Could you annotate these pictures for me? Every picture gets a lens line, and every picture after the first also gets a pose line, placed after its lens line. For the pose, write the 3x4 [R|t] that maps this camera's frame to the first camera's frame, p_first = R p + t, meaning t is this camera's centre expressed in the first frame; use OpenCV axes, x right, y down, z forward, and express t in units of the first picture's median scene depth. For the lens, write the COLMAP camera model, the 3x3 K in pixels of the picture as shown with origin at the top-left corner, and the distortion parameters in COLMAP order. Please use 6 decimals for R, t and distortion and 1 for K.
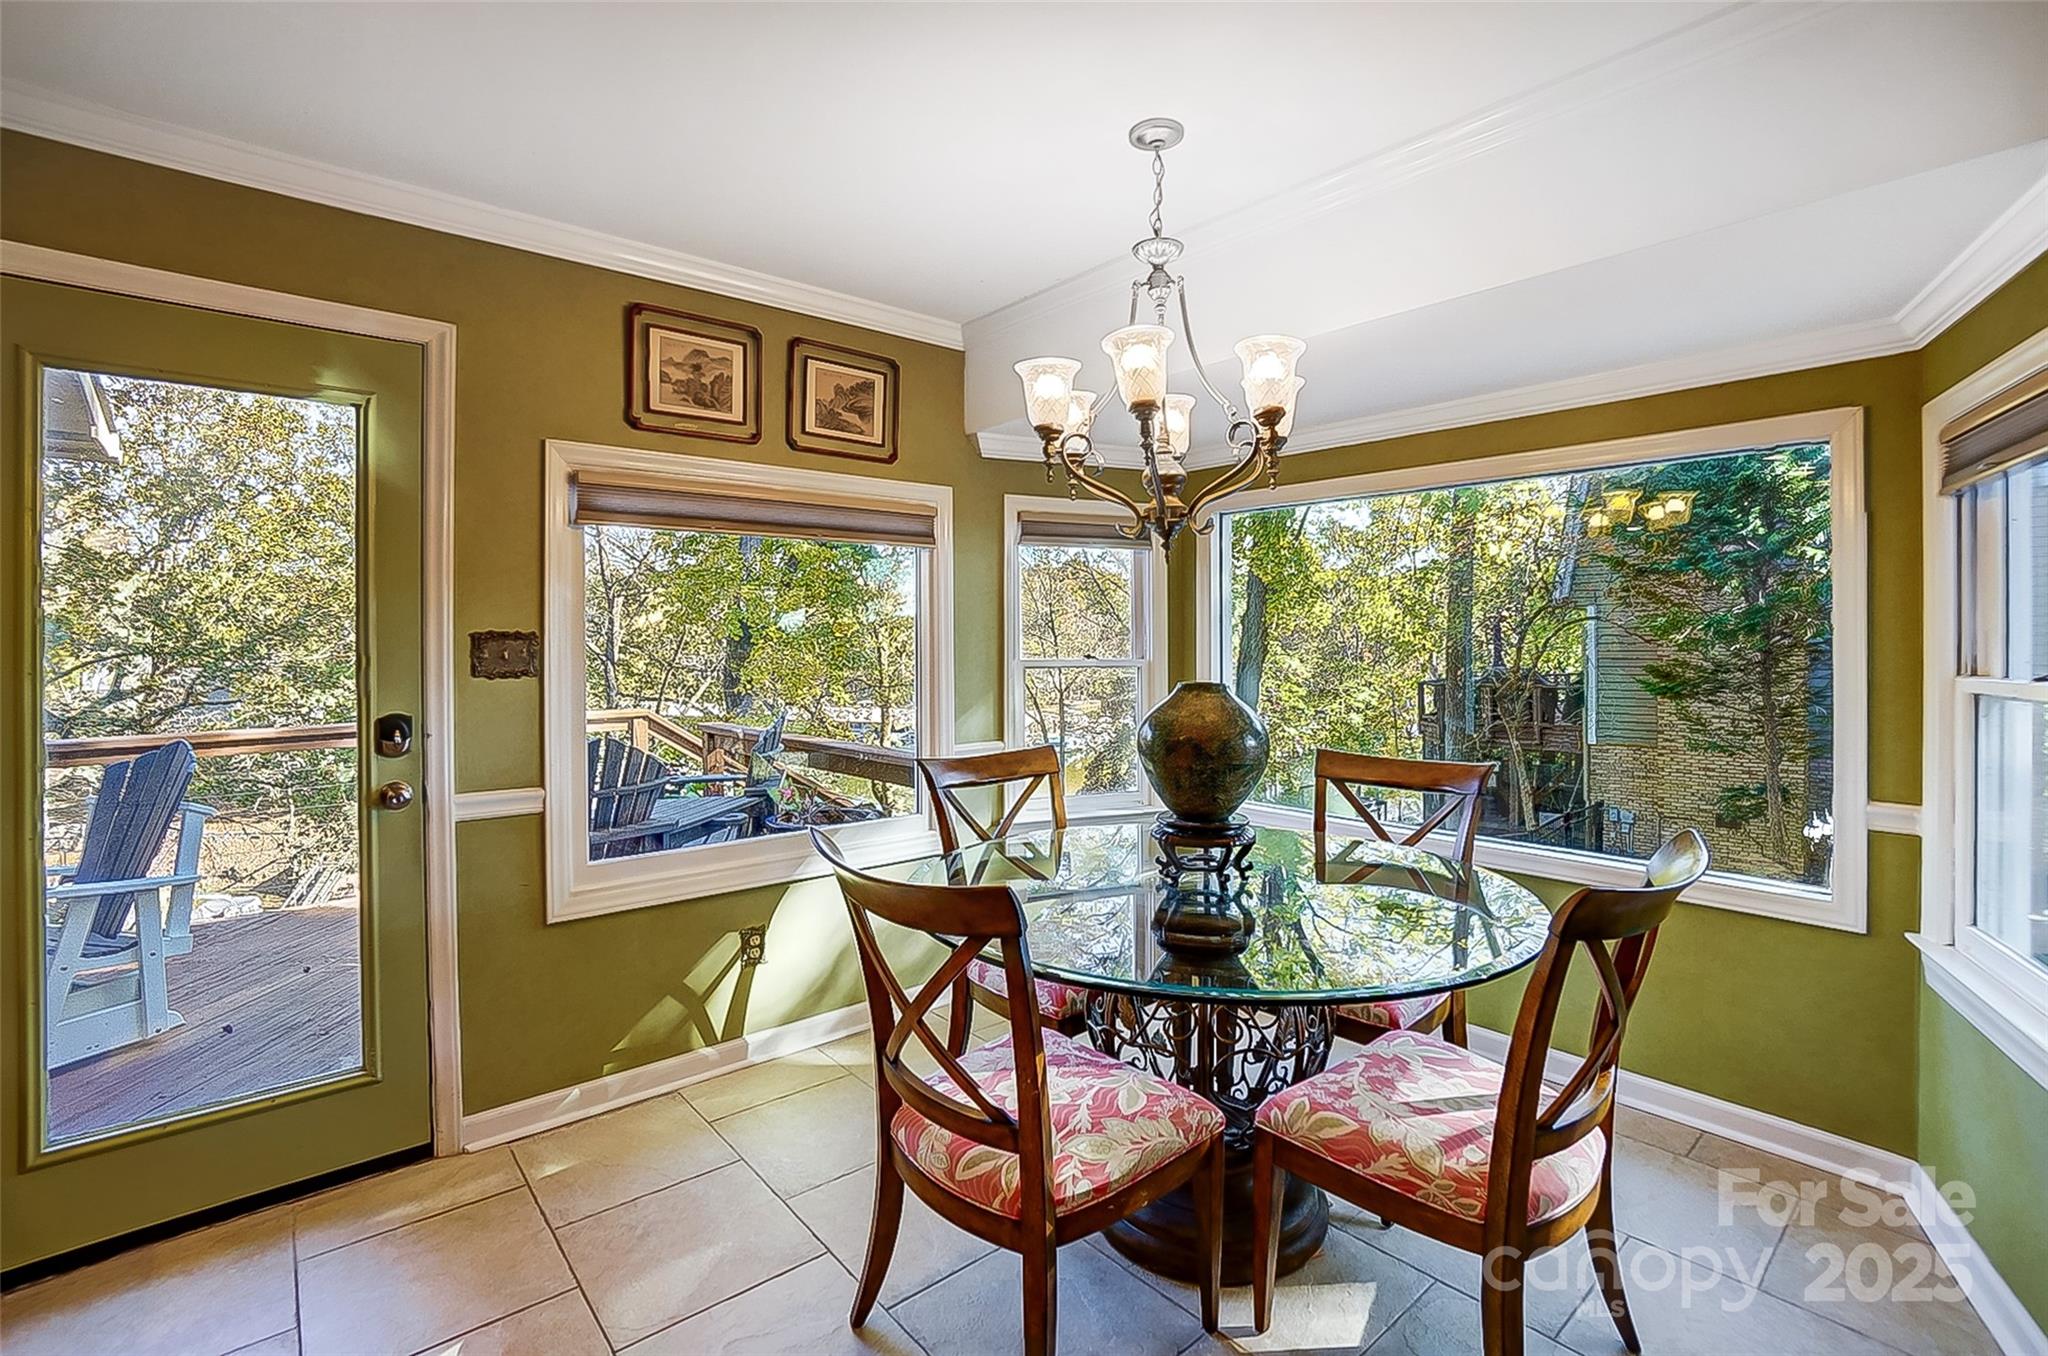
lens RADIAL K [[921.2, 0, 1017.9], [0, 921.2, 666.9], [0, 0, 1]] dist [-0.050115, 0.014852]
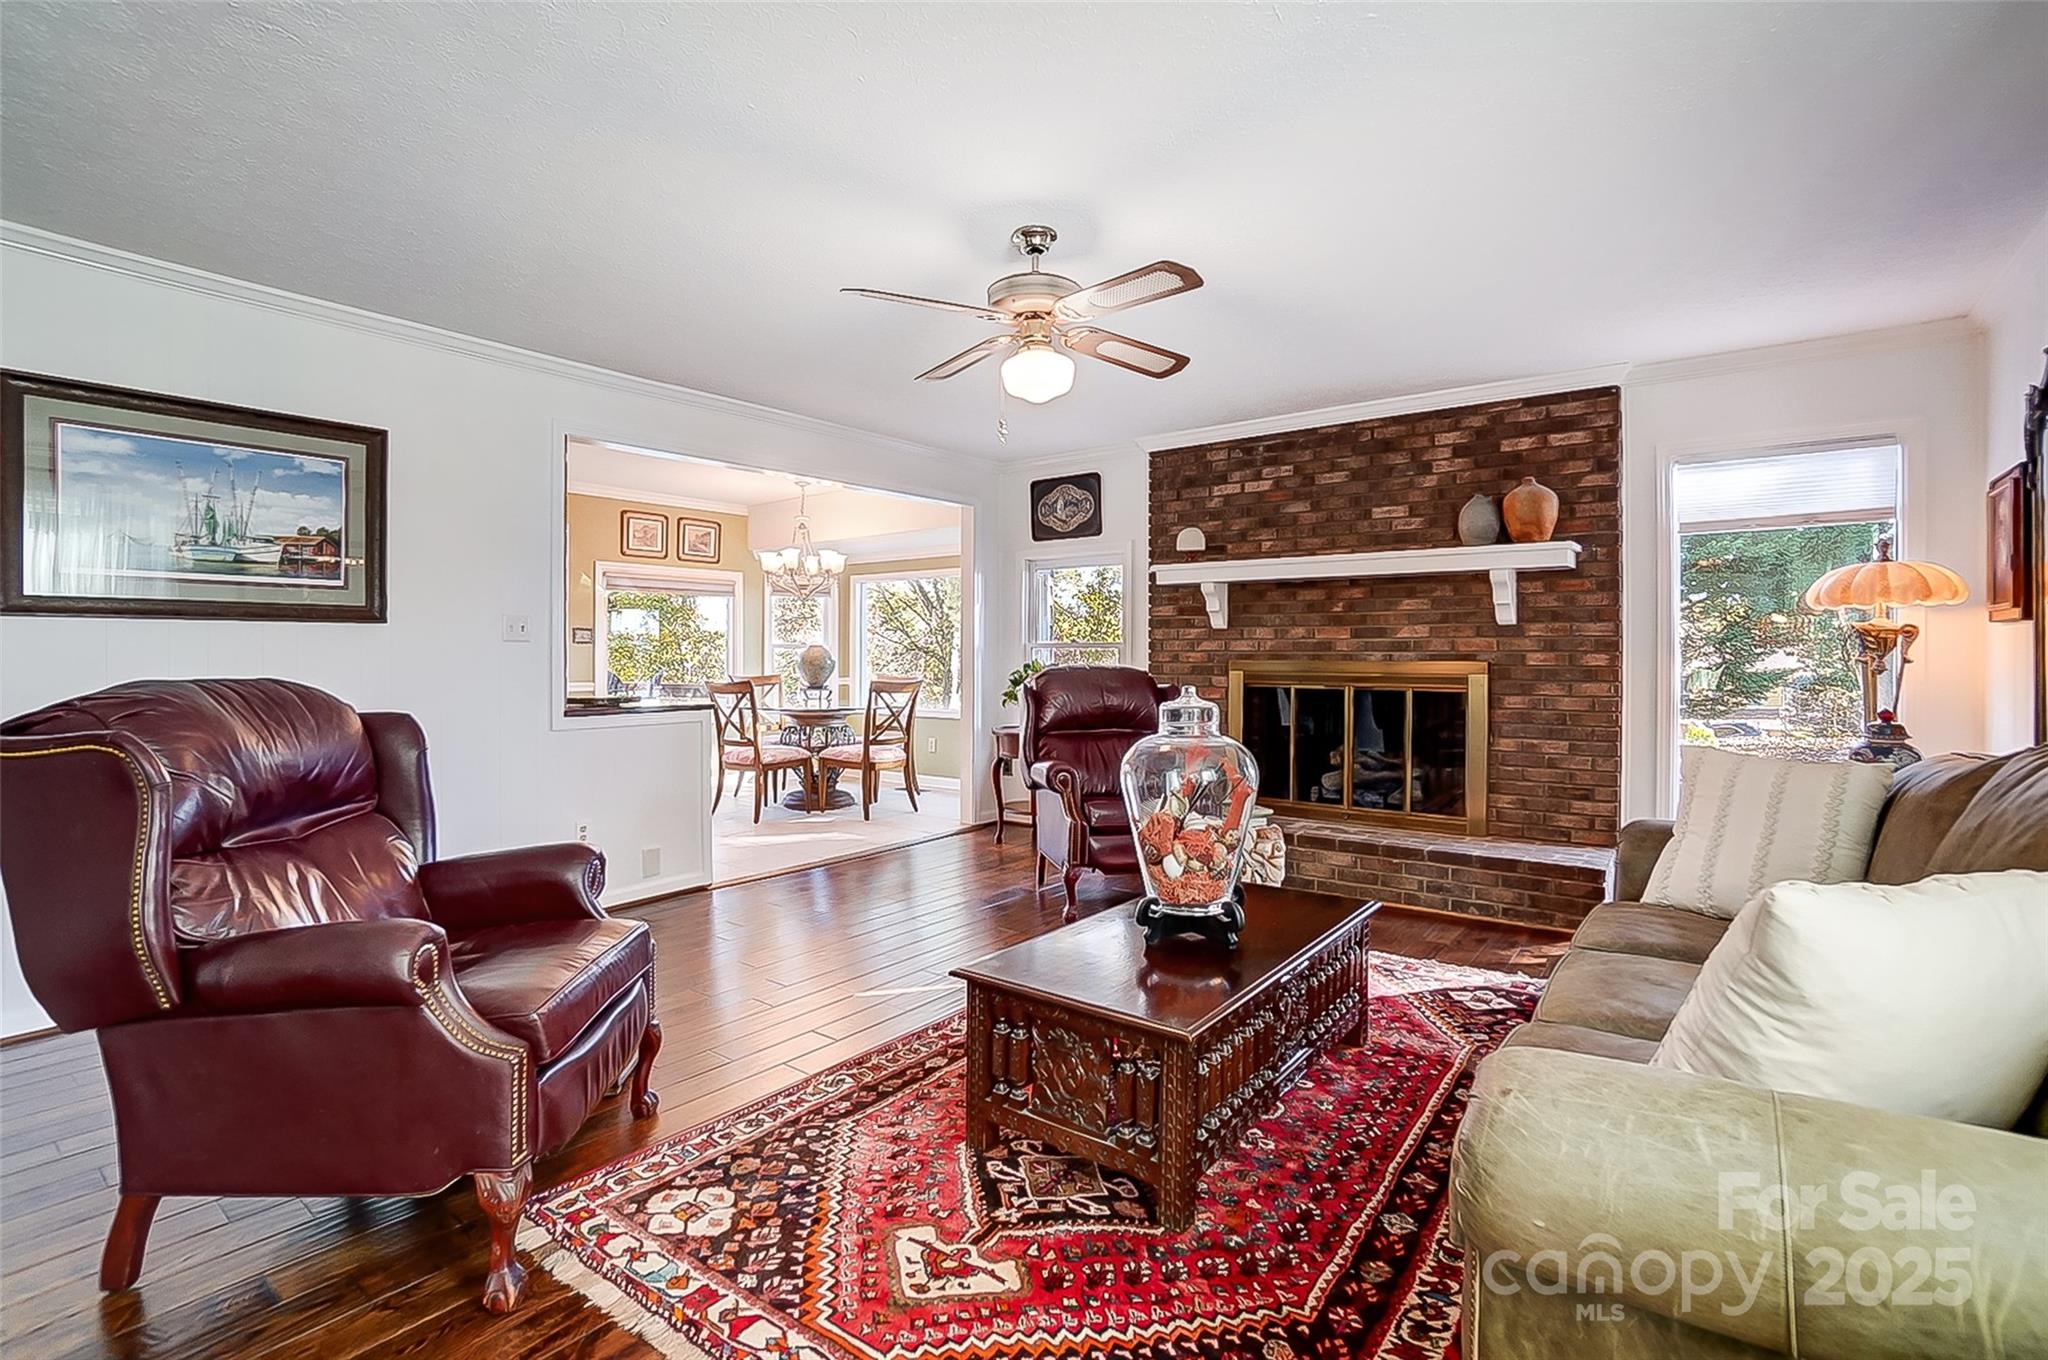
lens RADIAL K [[921.2, 0, 1006.0], [0, 921.2, 675.9], [0, 0, 1]] dist [-0.050115, 0.014852]
pose [[0.981004, 0.004927, 0.193923, 0.253896], [-0.003873, 0.999976, -0.005814, 0.163804], [-0.193947, 0.004952, 0.980999, -2.701829]]
